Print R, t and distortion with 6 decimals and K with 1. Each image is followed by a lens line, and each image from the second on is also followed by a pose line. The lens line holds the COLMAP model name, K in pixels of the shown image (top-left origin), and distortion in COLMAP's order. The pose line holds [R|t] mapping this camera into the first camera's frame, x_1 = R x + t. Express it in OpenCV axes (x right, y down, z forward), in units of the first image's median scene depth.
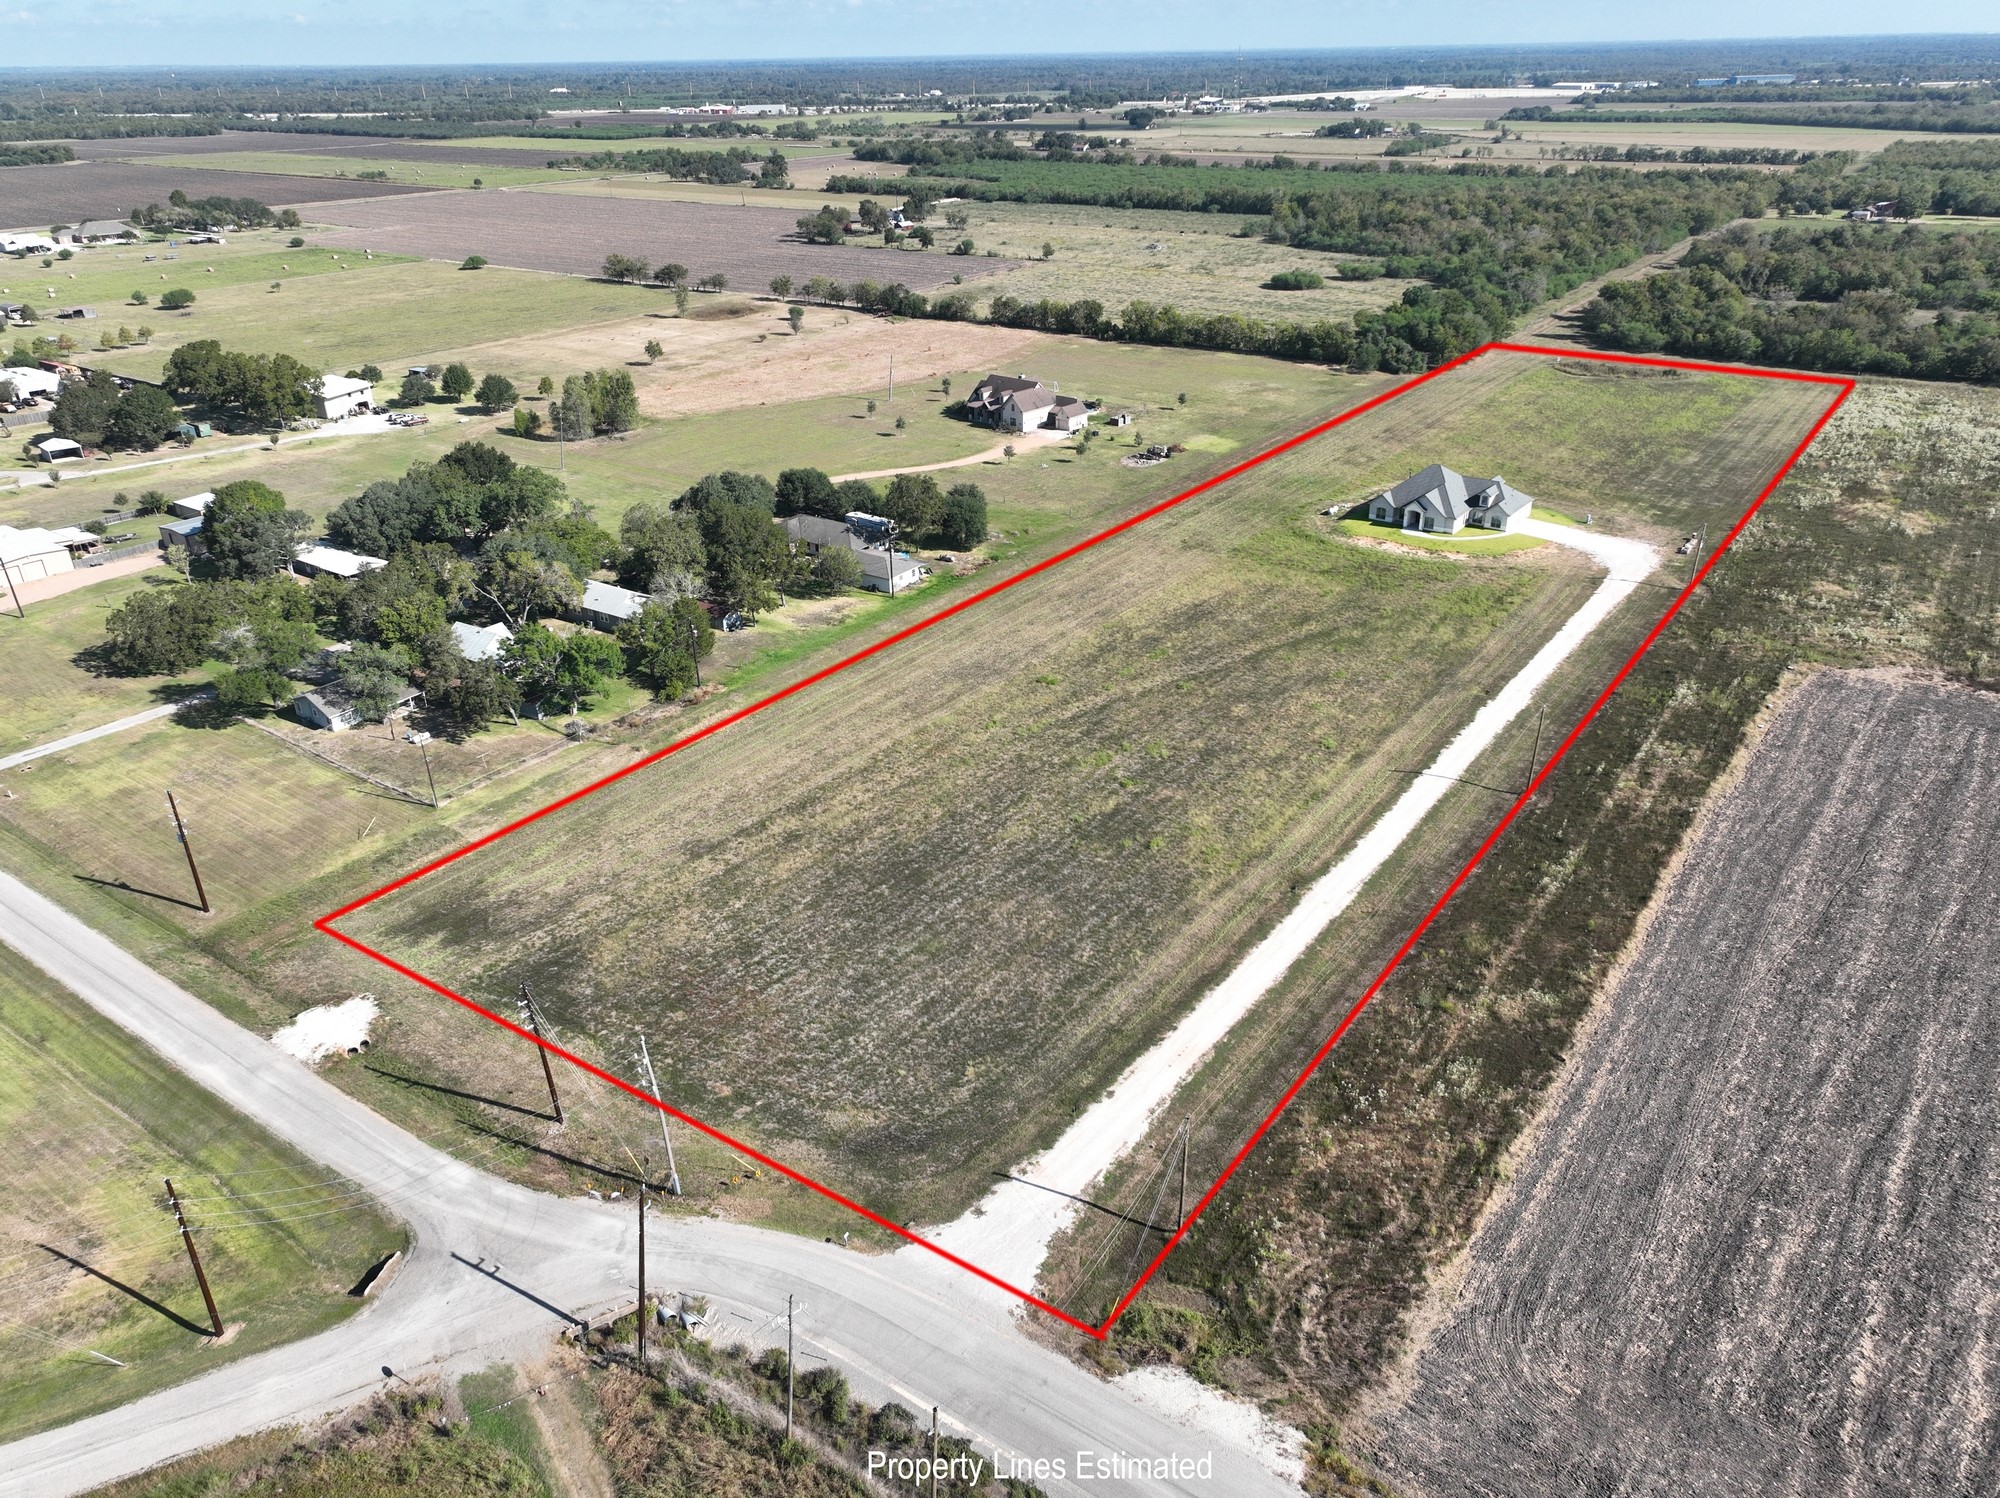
lens RADIAL K [[1407.9, 0, 1000.0], [0, 1407.9, 749.0], [0, 0, 1]] dist [-0.008607, 0.031621]
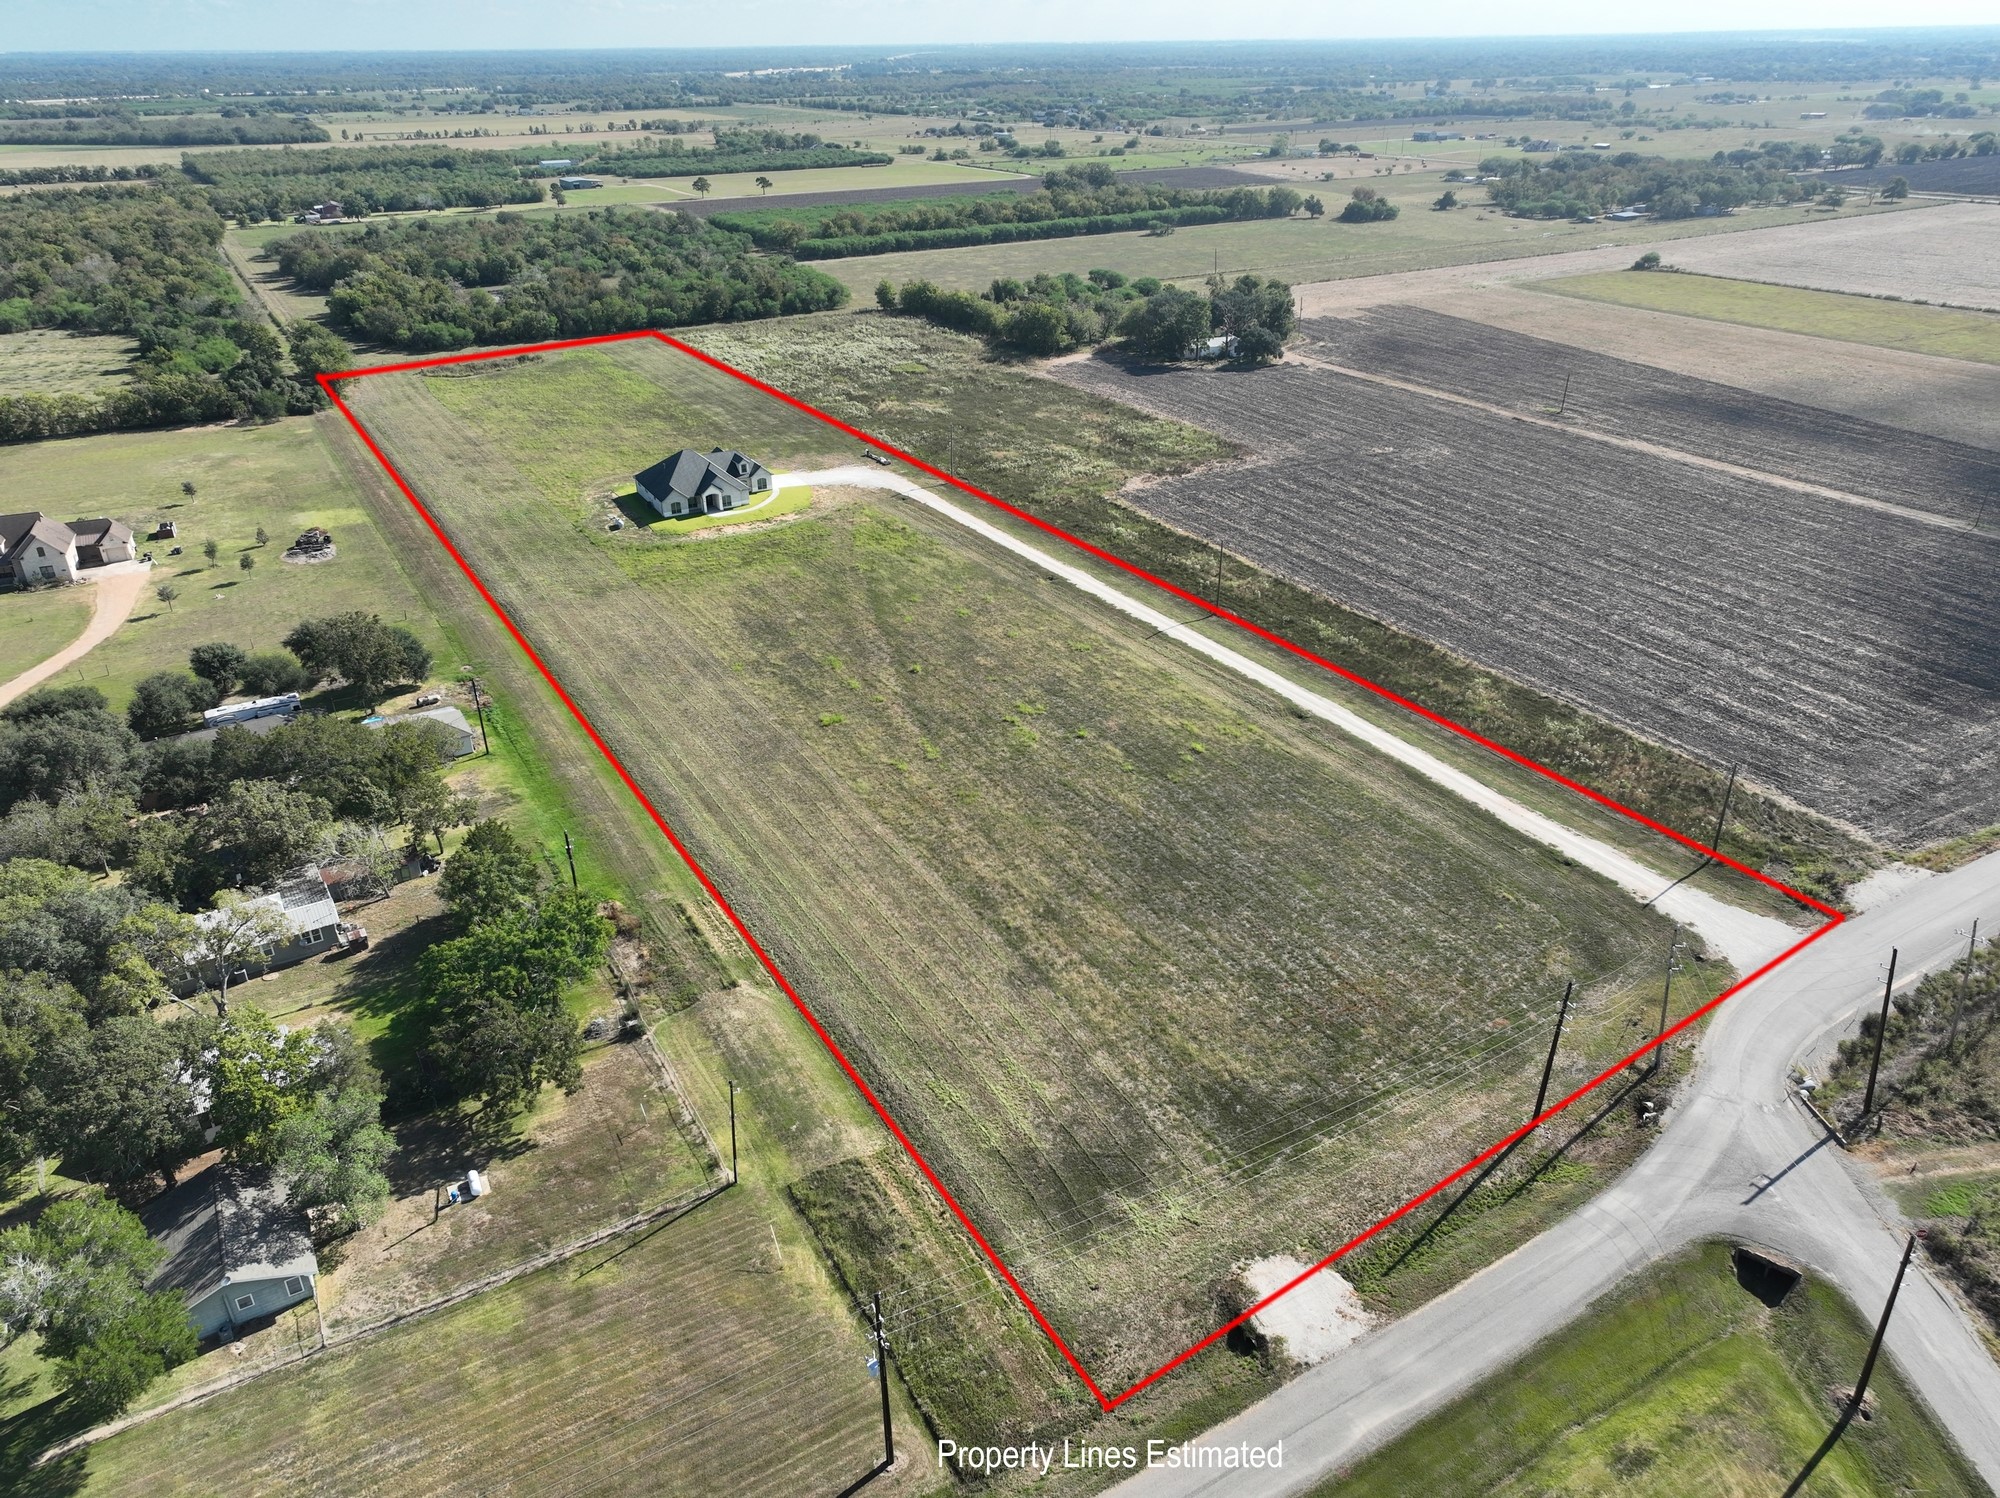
lens RADIAL K [[1407.9, 0, 1000.0], [0, 1407.9, 749.0], [0, 0, 1]] dist [-0.008607, 0.031621]
pose [[0.405649, -0.403433, 0.820177, -0.726280], [0.413249, 0.881322, 0.229121, -0.210210], [-0.815275, 0.245995, 0.524226, 0.465594]]
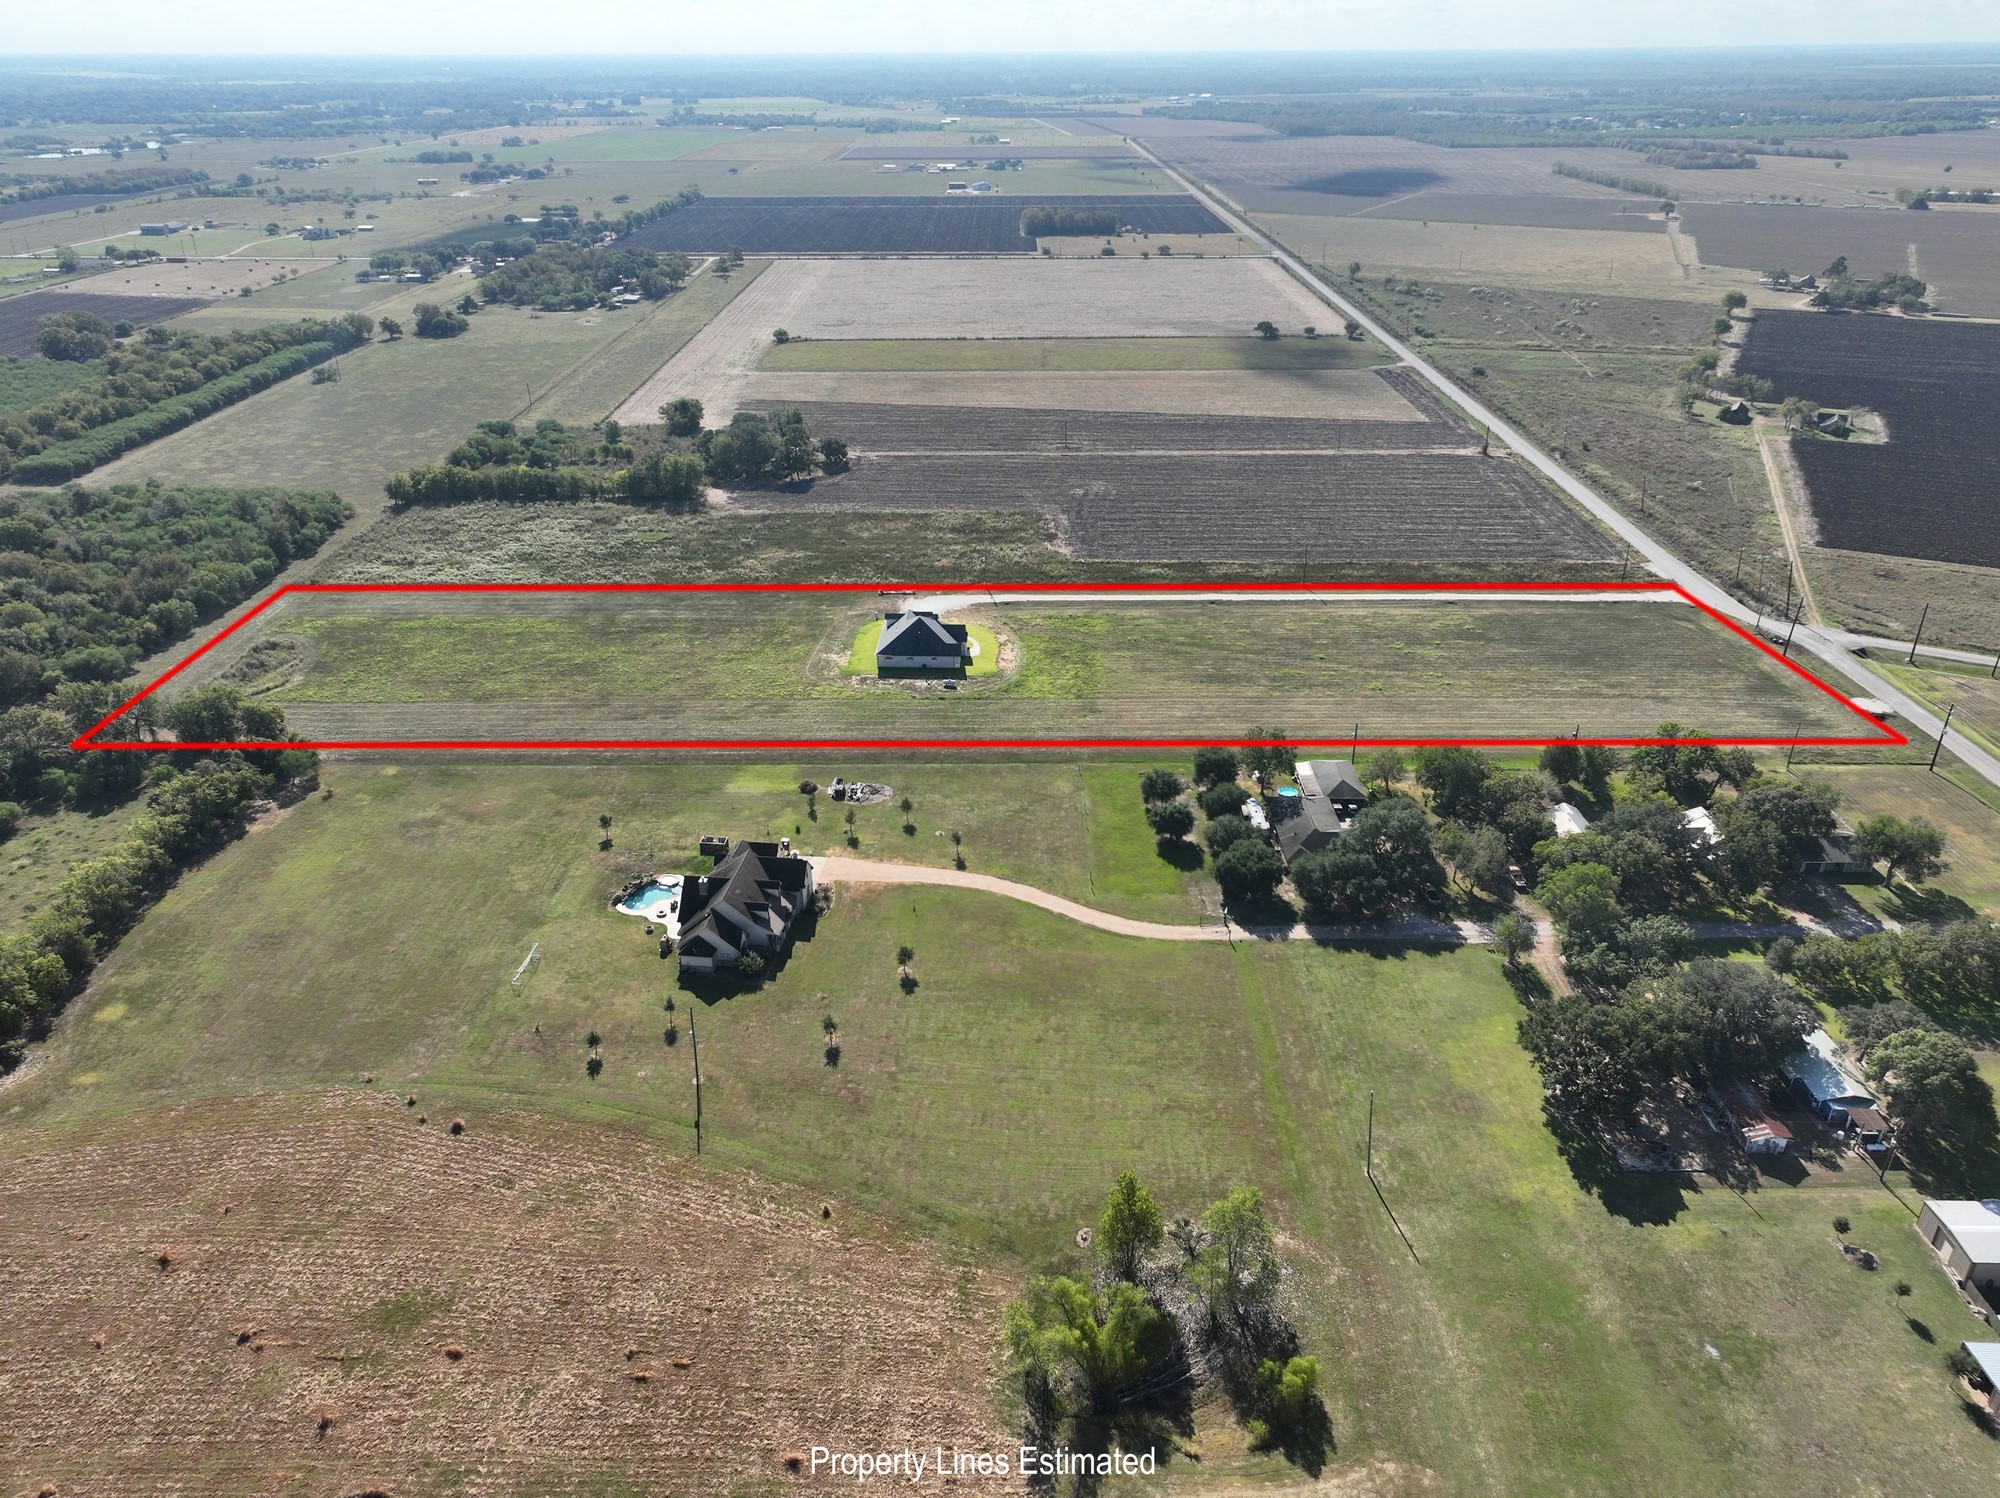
lens RADIAL K [[1407.9, 0, 1000.0], [0, 1407.9, 749.0], [0, 0, 1]] dist [-0.008607, 0.031621]
pose [[-0.580075, -0.348834, 0.736089, -0.970246], [0.375488, 0.687413, 0.621669, -1.218591], [-0.722856, 0.637007, -0.267769, 1.894806]]
